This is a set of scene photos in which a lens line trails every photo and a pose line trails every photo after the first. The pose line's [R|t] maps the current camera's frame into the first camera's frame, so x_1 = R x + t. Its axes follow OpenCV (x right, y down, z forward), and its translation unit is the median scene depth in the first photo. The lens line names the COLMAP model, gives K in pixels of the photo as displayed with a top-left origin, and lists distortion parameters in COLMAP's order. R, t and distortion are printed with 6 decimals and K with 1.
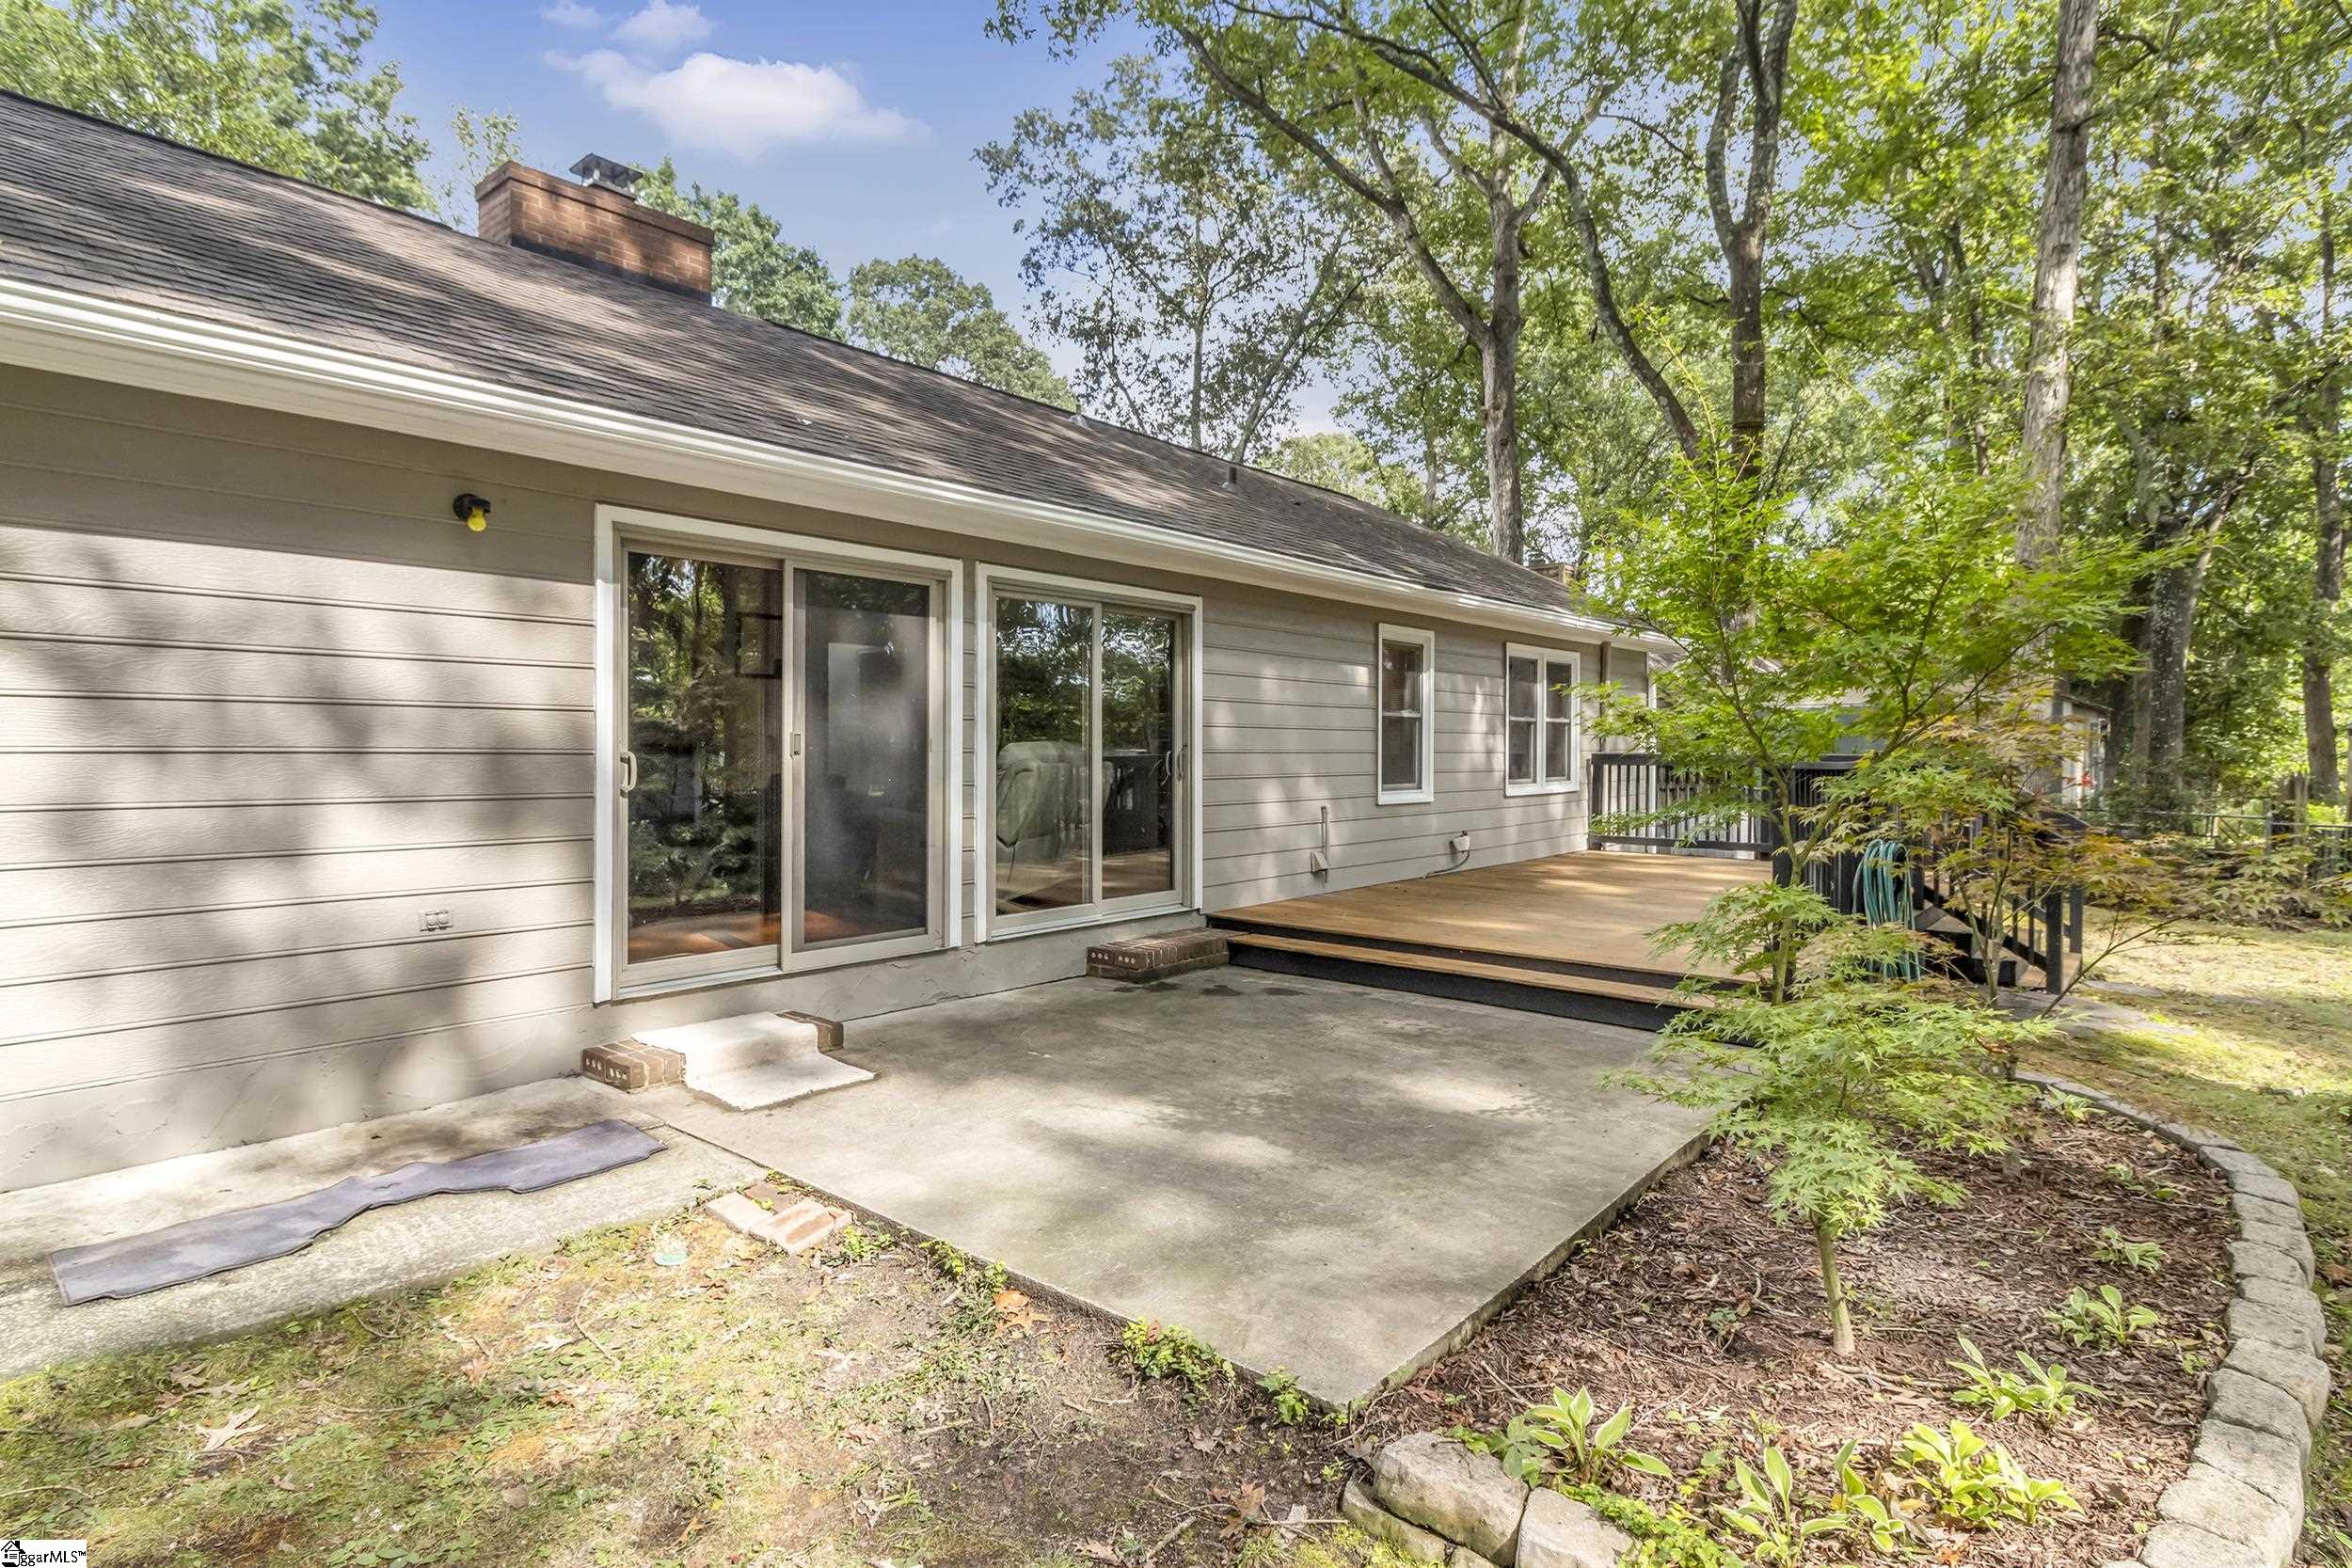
lens RADIAL K [[1186.3, 0, 1172.5], [0, 1186.3, 747.6], [0, 0, 1]] dist [0.011886, -0.000017]
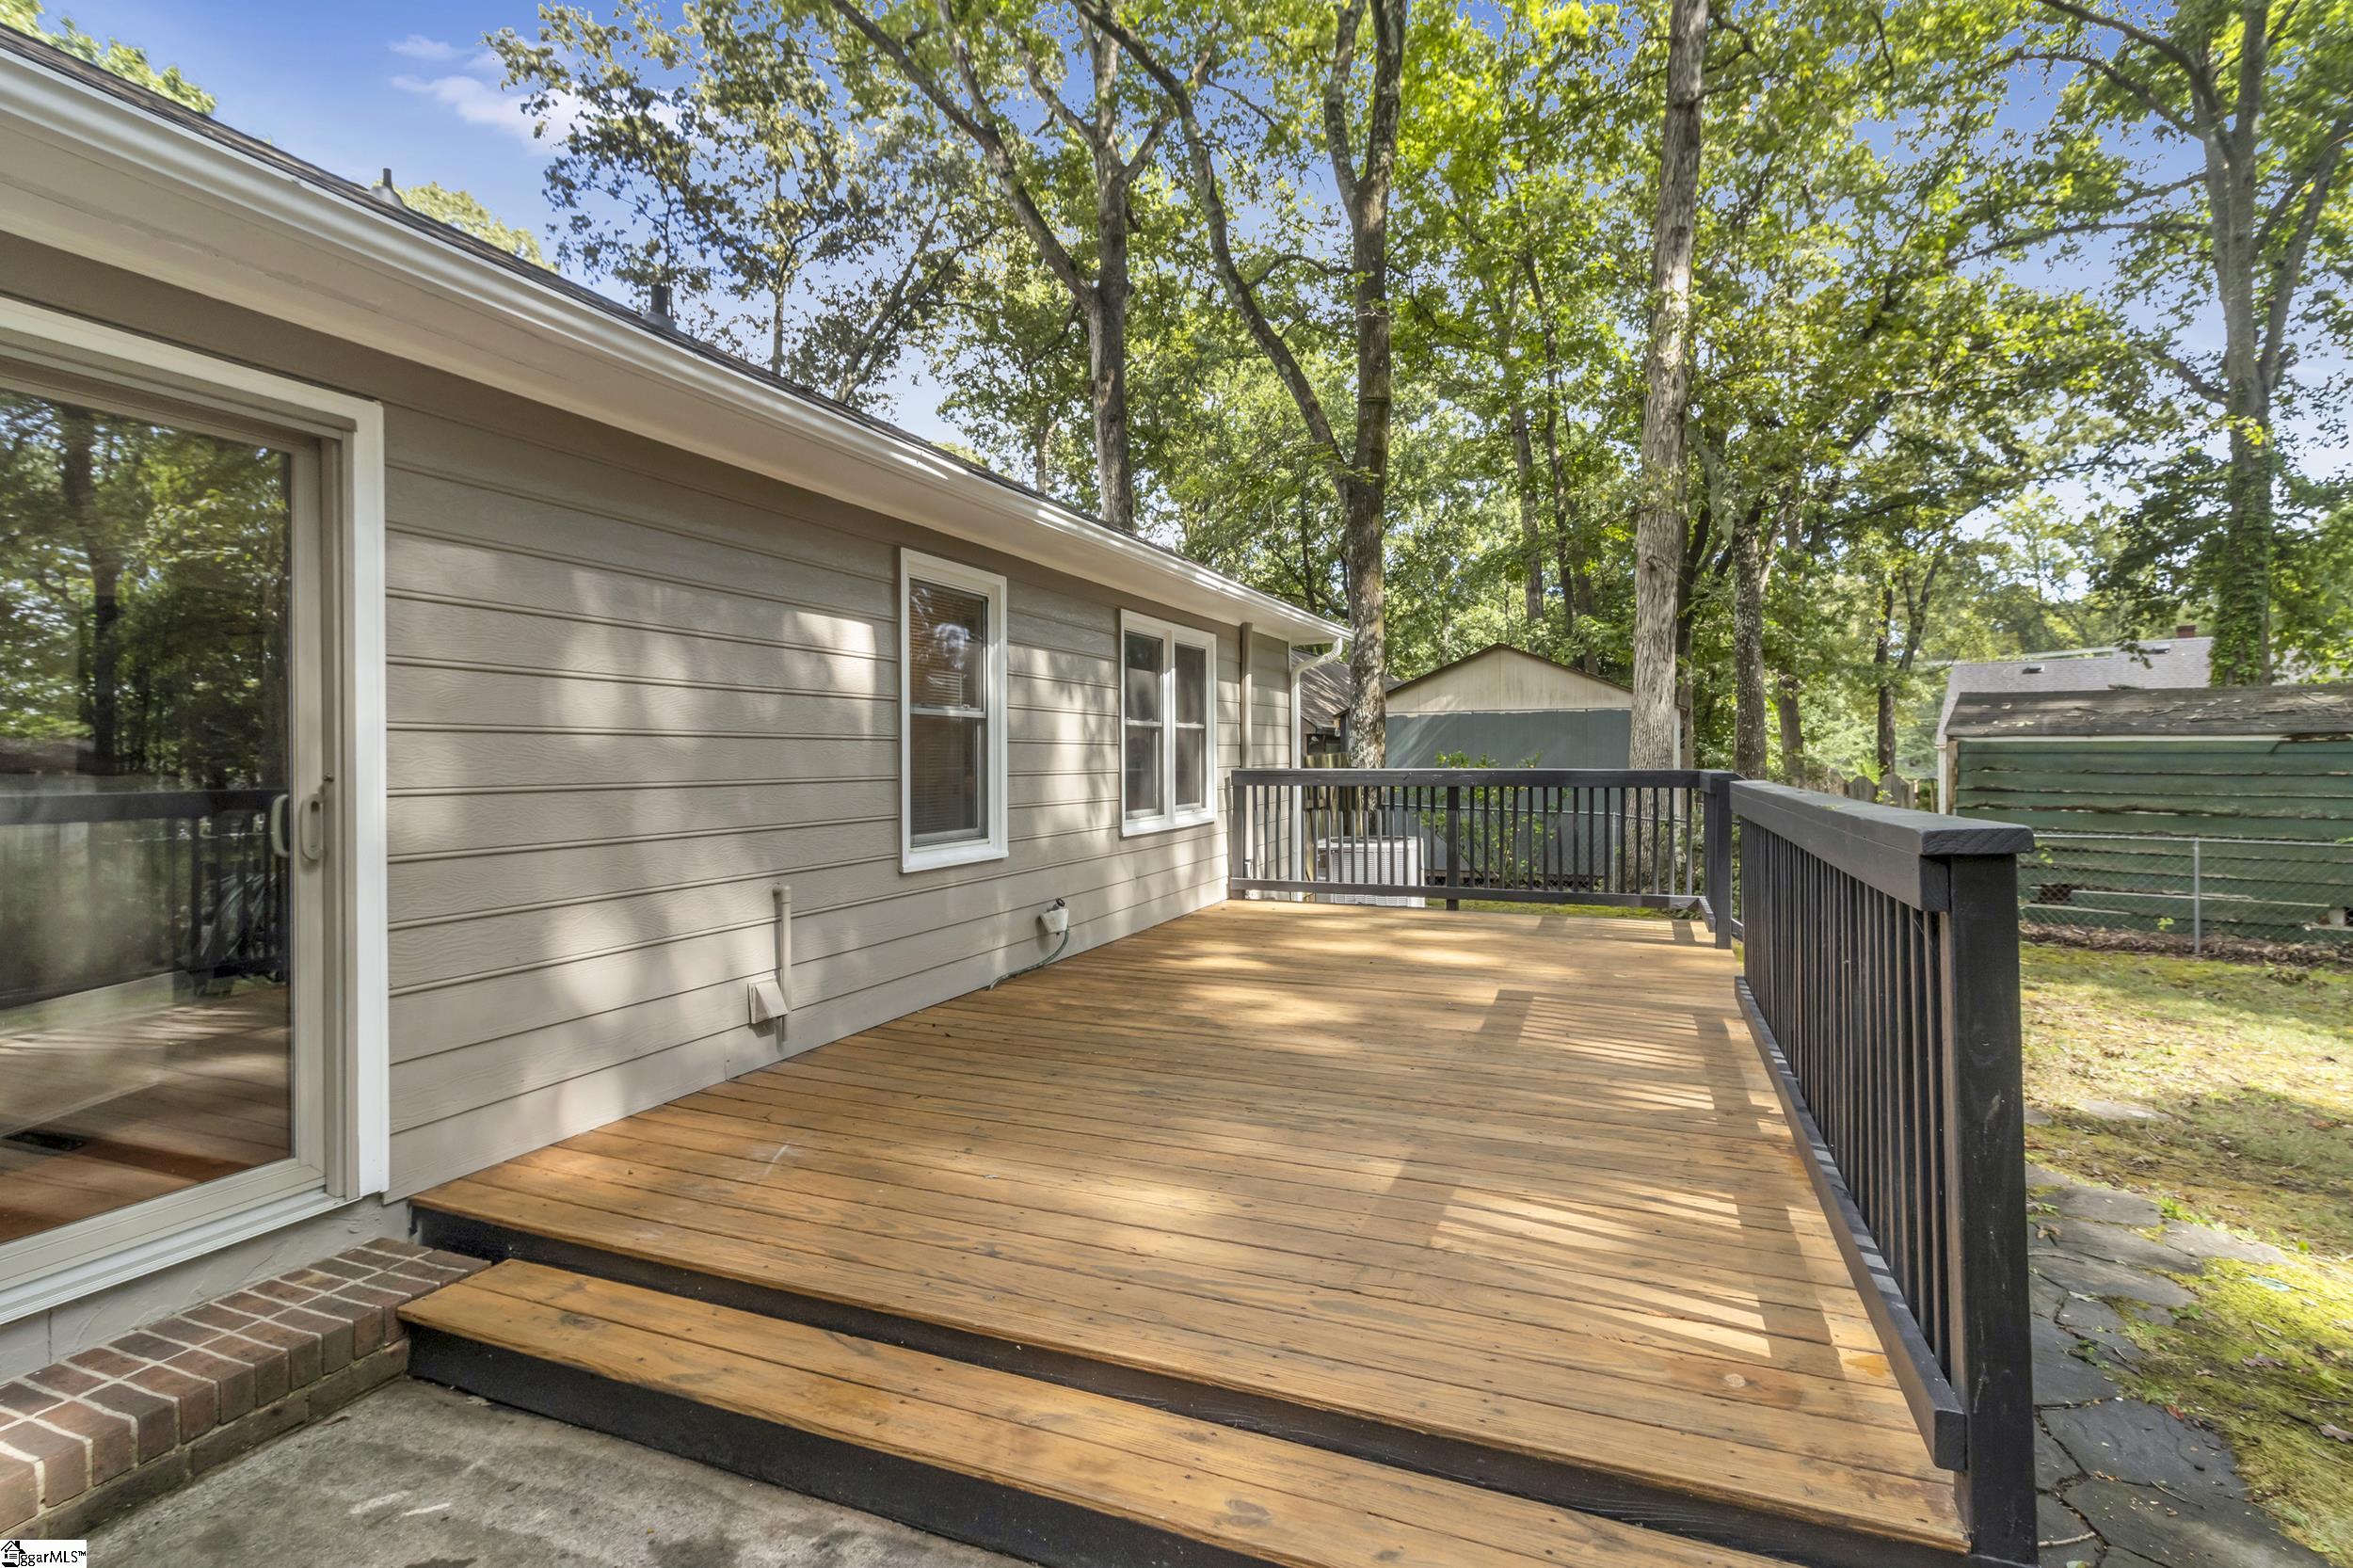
lens RADIAL K [[1088.4, 0, 1176.7], [0, 1088.4, 752.6], [0, 0, 1]] dist [0.003262, 0.000455]
pose [[0.945529, -0.003900, 0.325515, 0.071136], [0.005934, 0.999969, -0.005255, -0.002908], [-0.325485, 0.006901, 0.945522, 0.262397]]
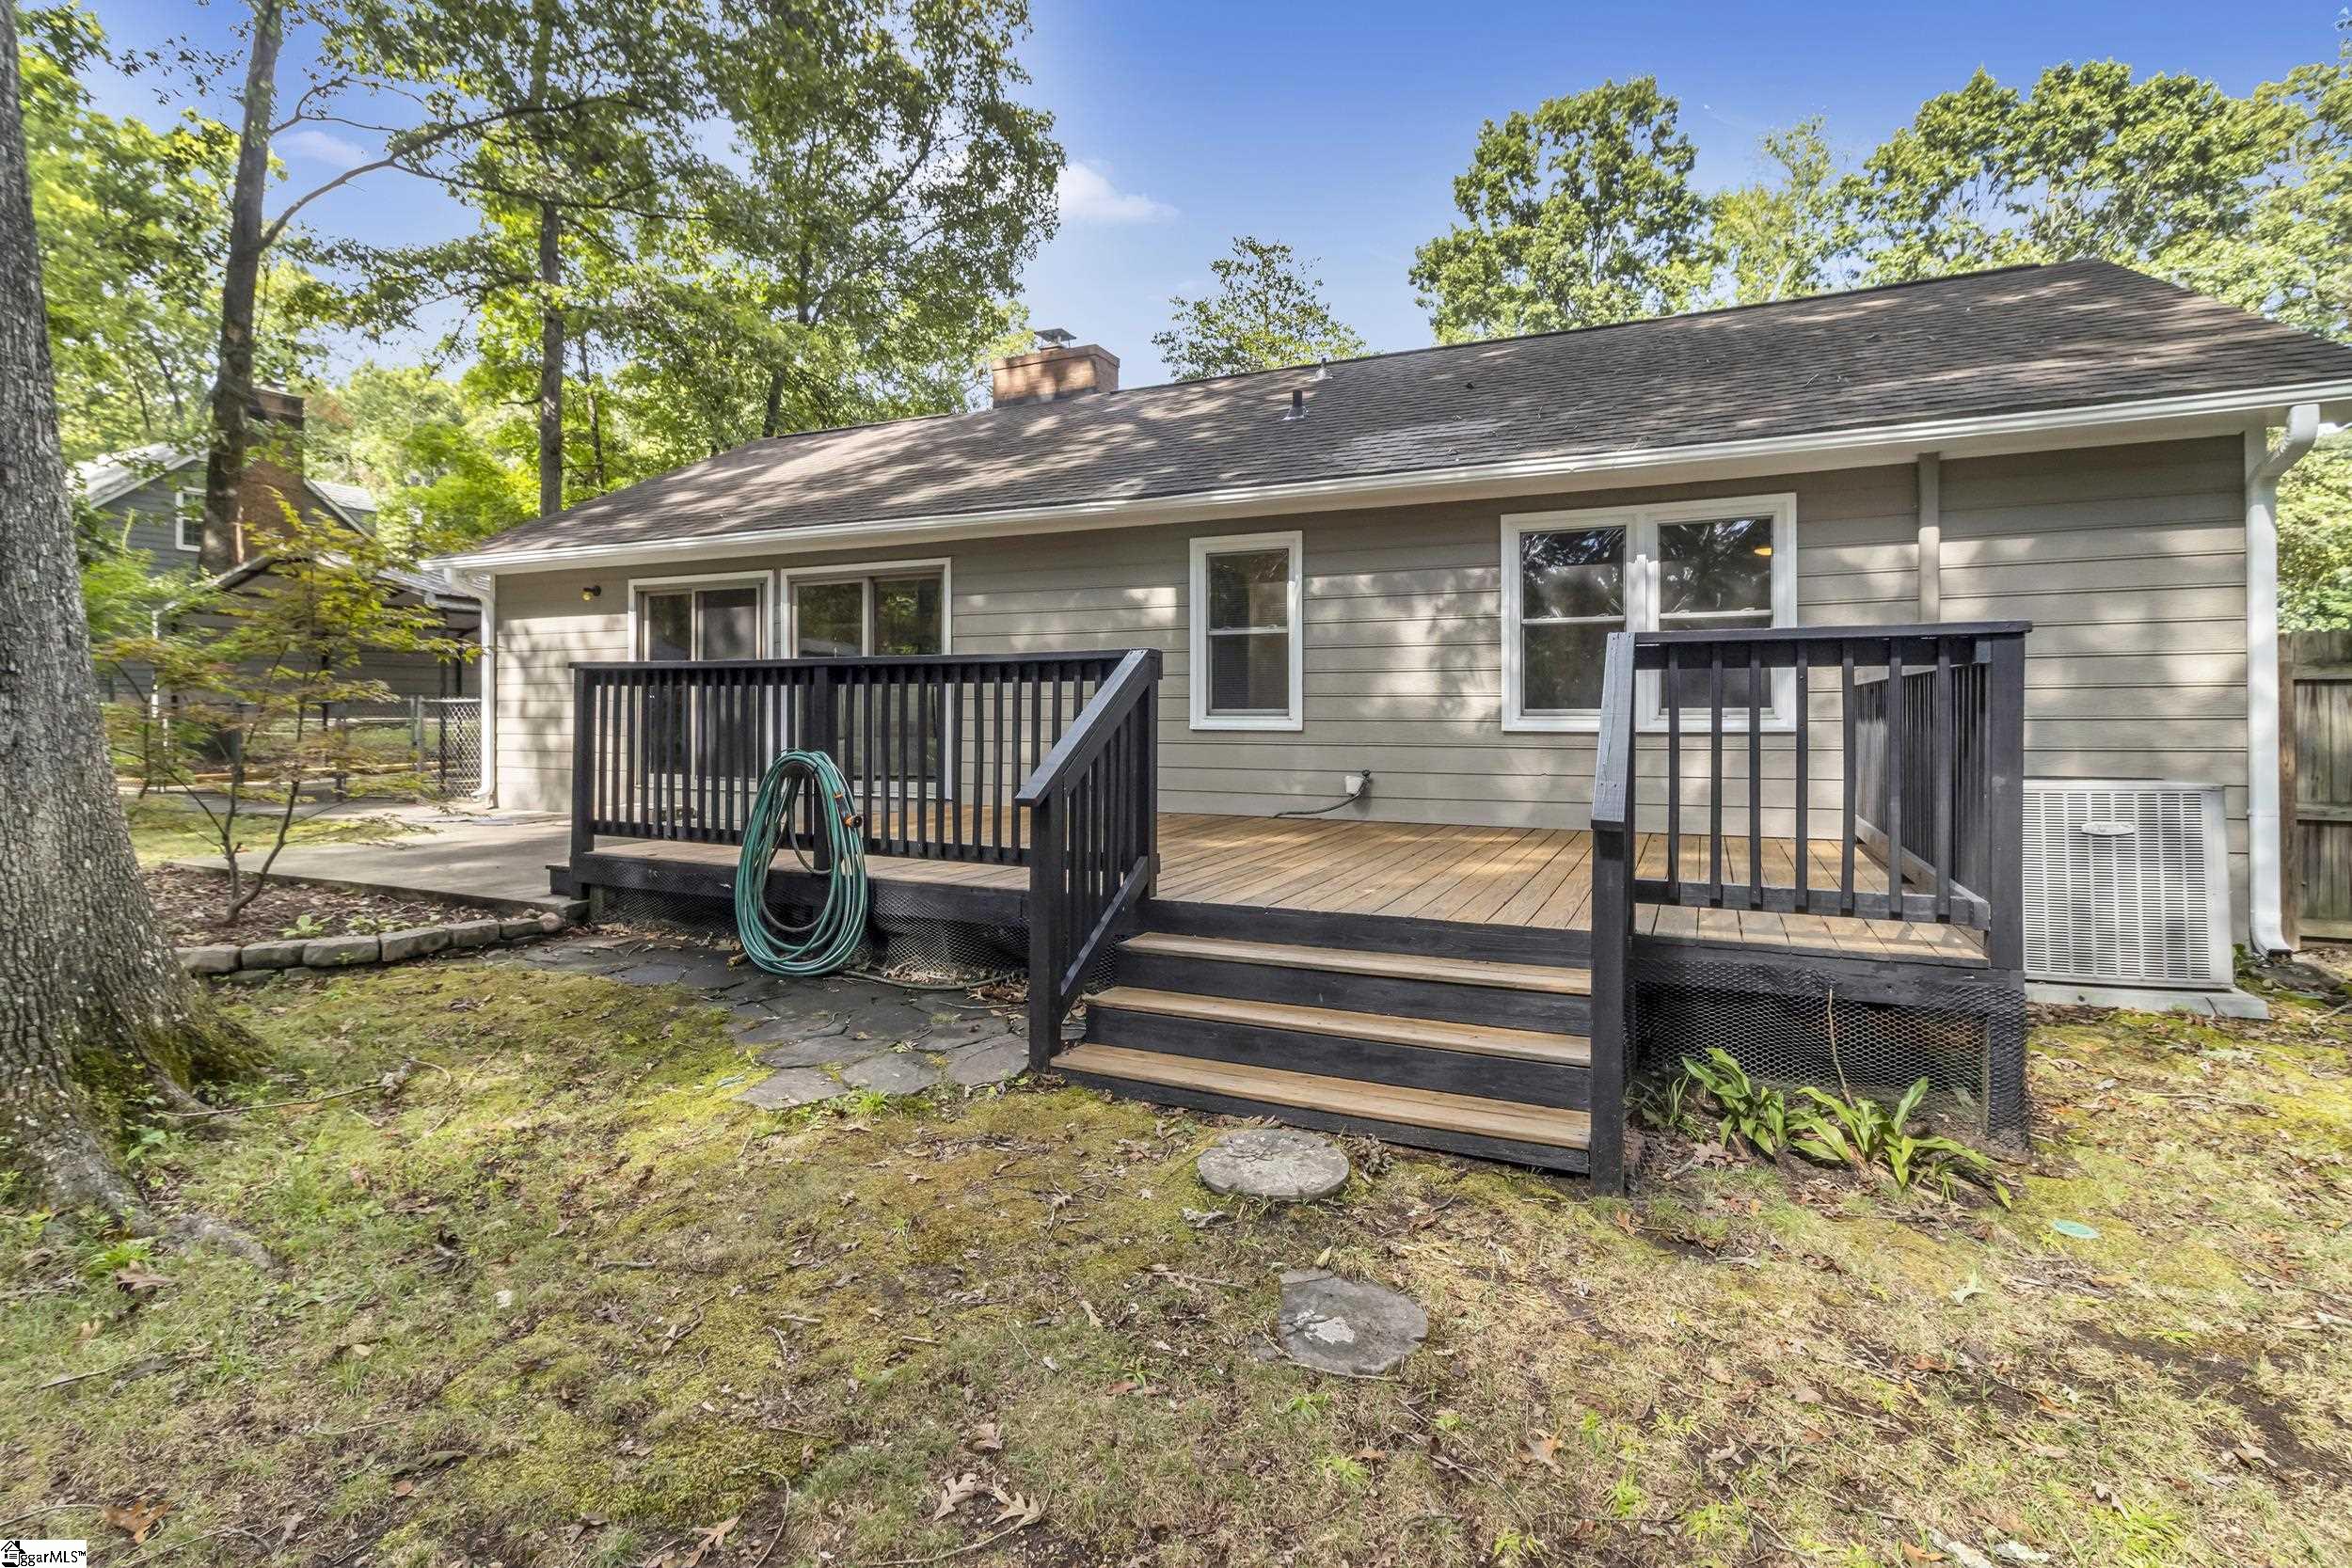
lens RADIAL K [[1119.1, 0, 1188.8], [0, 1119.1, 714.0], [0, 0, 1]] dist [0.001104, 0.000163]
pose [[0.291422, -0.006547, -0.956572, 0.574933], [-0.001404, 0.999973, -0.007272, 0.023580], [0.956594, 0.003462, 0.291405, 0.406864]]
